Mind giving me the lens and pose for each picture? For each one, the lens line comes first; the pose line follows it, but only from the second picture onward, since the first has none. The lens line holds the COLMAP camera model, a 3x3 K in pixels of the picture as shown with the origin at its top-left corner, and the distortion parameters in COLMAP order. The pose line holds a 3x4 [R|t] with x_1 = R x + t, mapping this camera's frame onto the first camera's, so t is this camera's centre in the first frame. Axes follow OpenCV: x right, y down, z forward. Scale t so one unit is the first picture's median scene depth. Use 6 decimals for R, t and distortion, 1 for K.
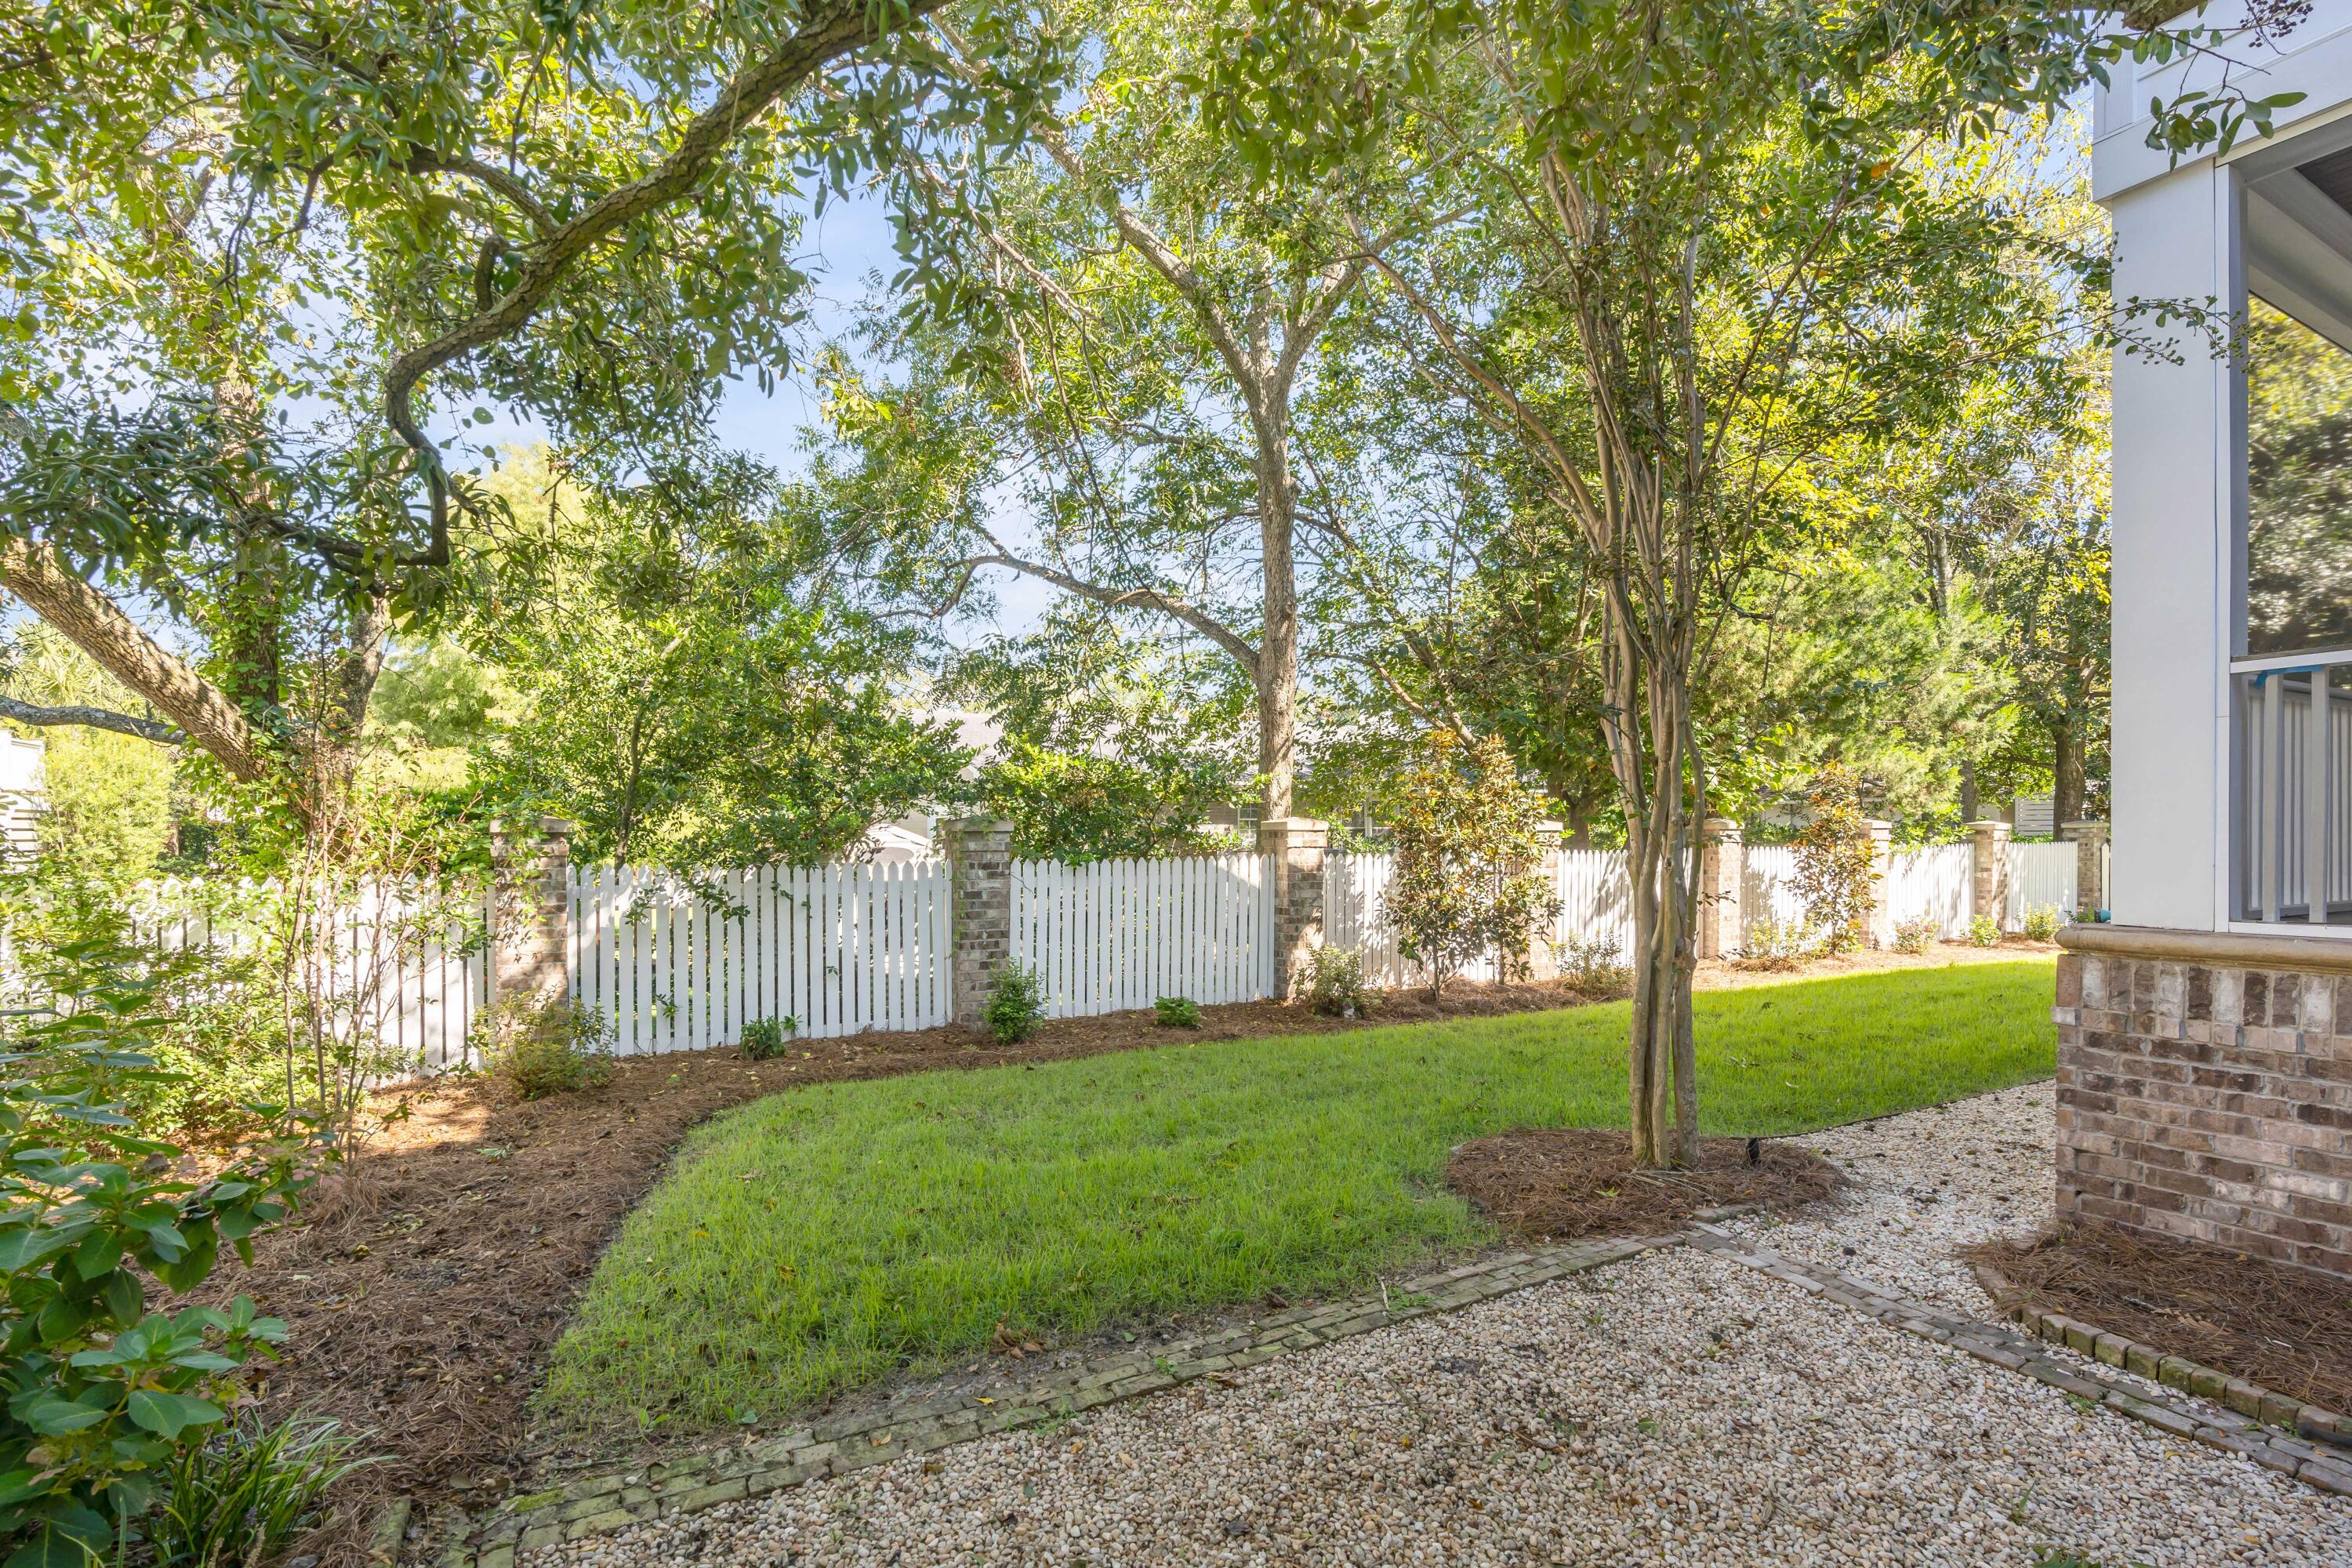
lens RADIAL K [[1062.1, 0, 1120.3], [0, 1062.1, 836.3], [0, 0, 1]] dist [0.004232, -0.001254]
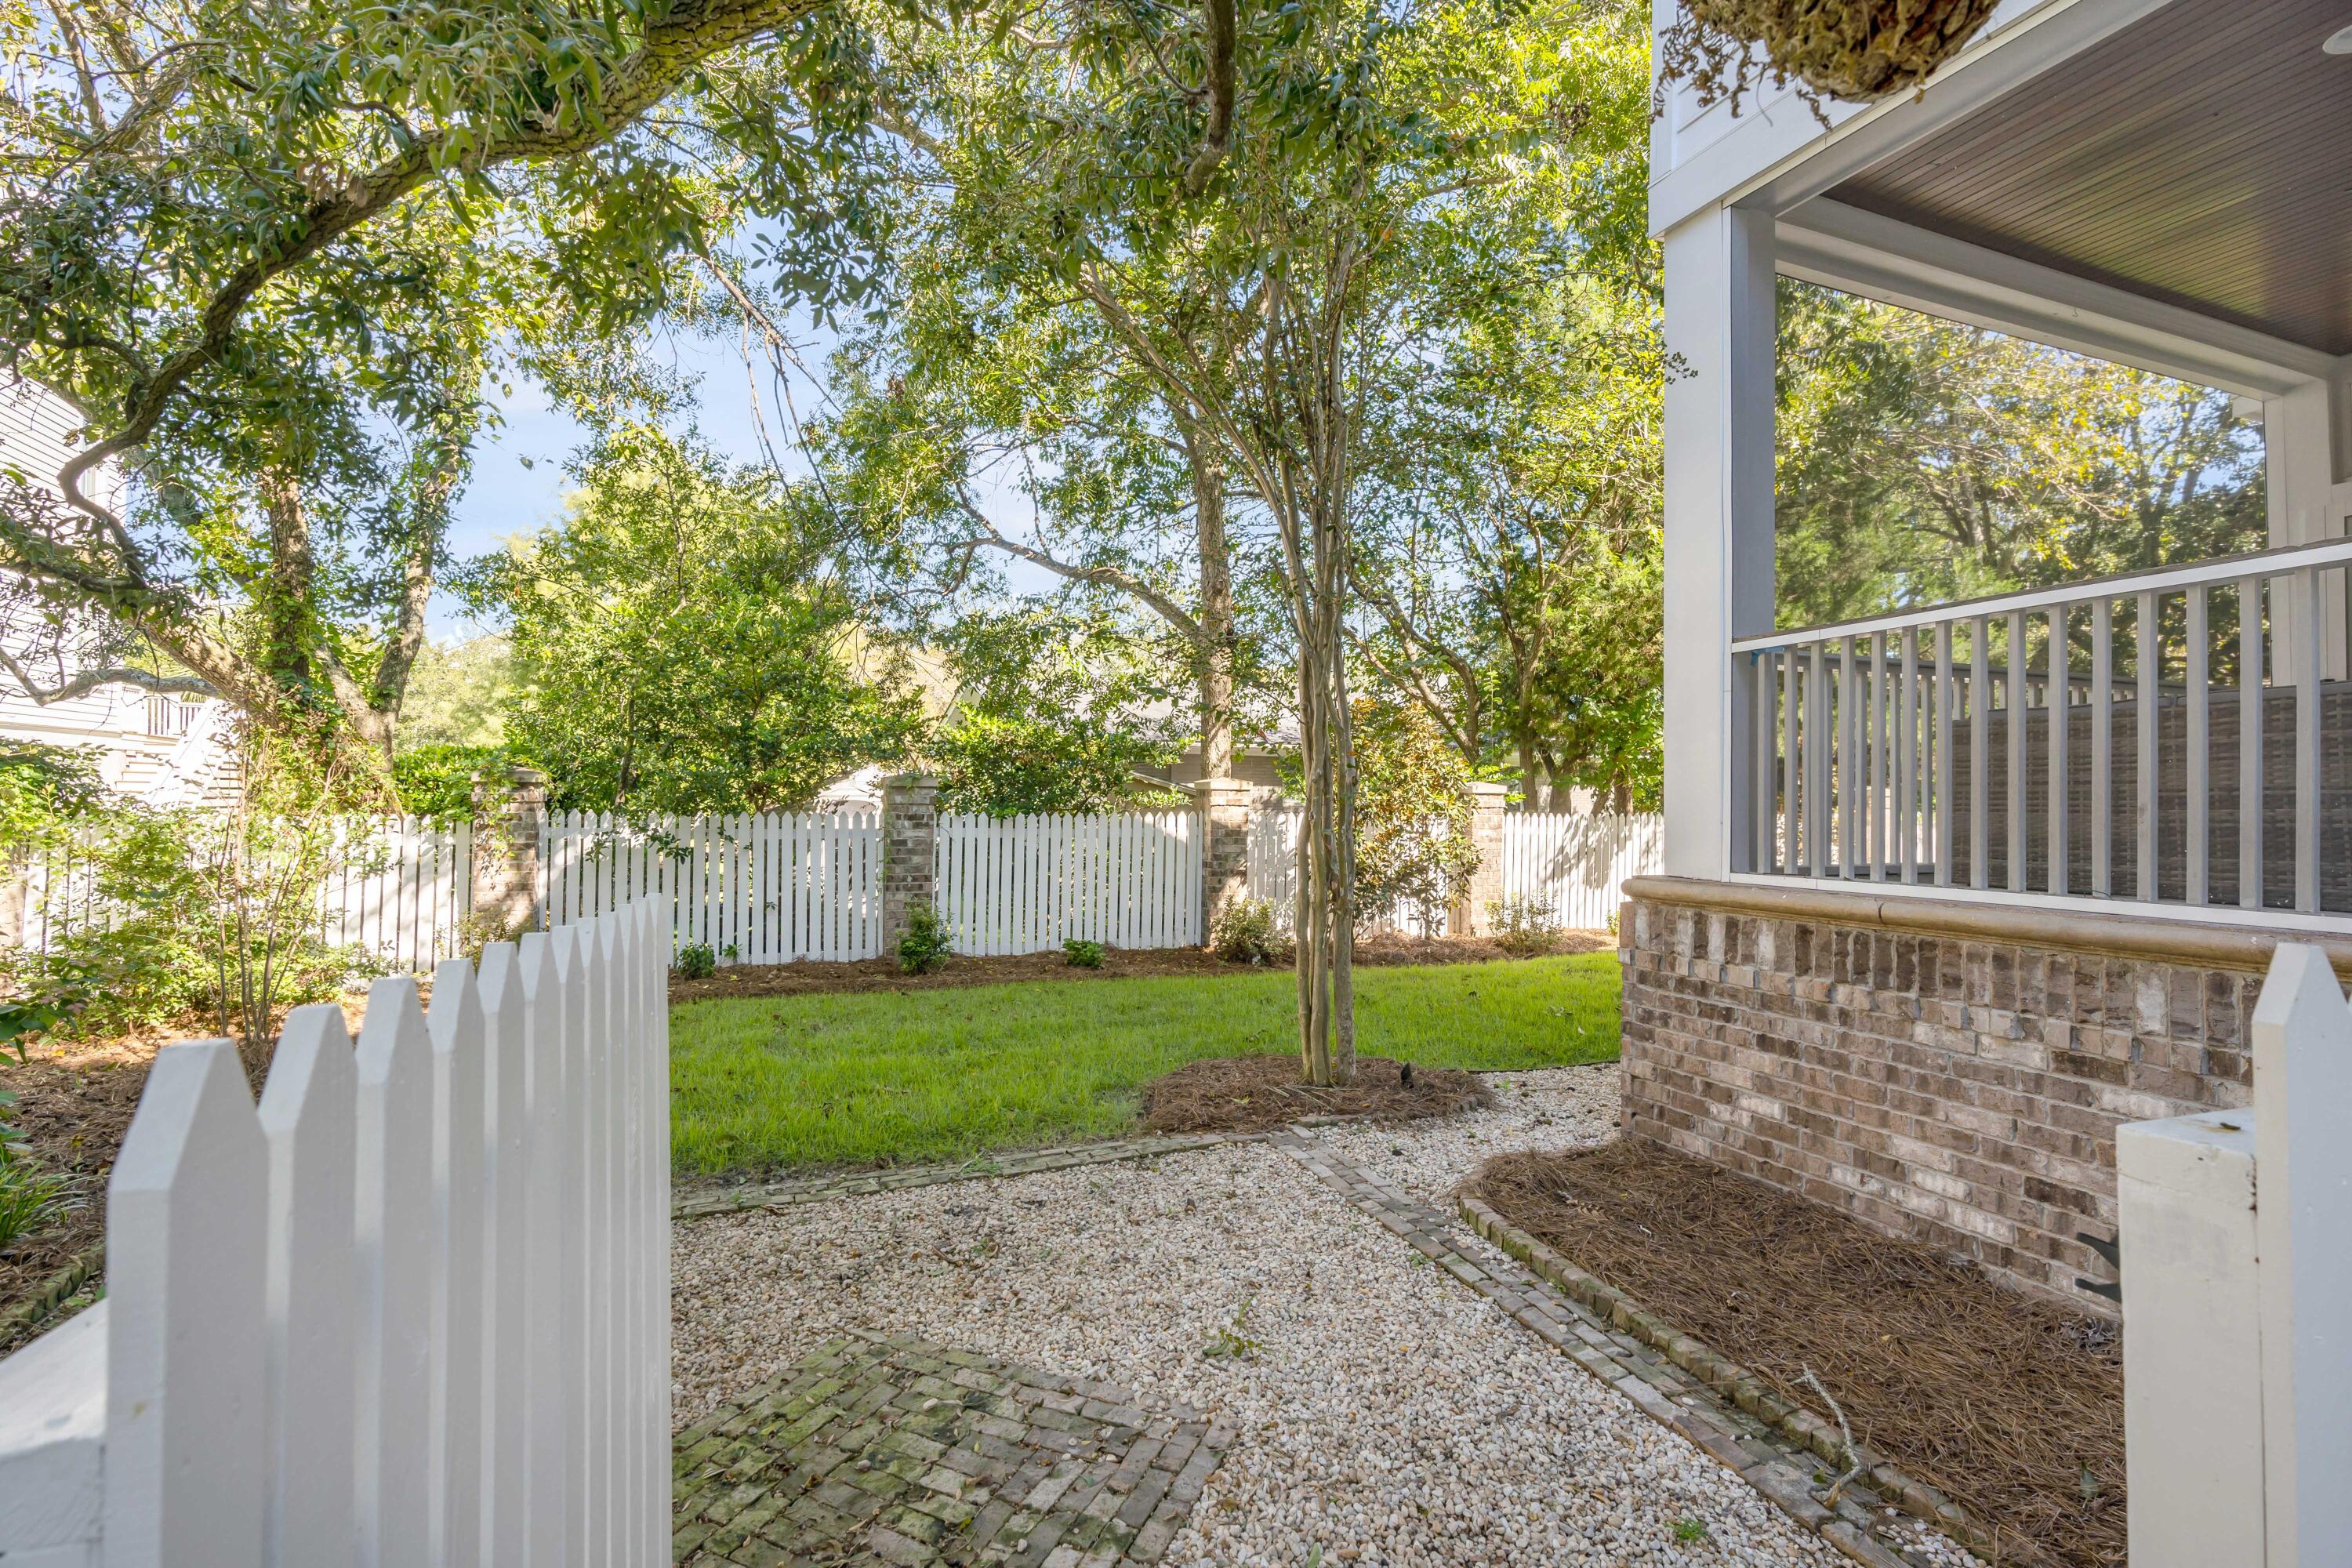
lens RADIAL K [[1062.1, 0, 1185.5], [0, 1062.1, 771.9], [0, 0, 1]] dist [0.004232, -0.001254]
pose [[0.993689, 0.010112, -0.111710, 0.386402], [-0.013033, 0.999591, -0.025447, 0.006082], [0.111407, 0.026743, 0.993415, -0.121950]]
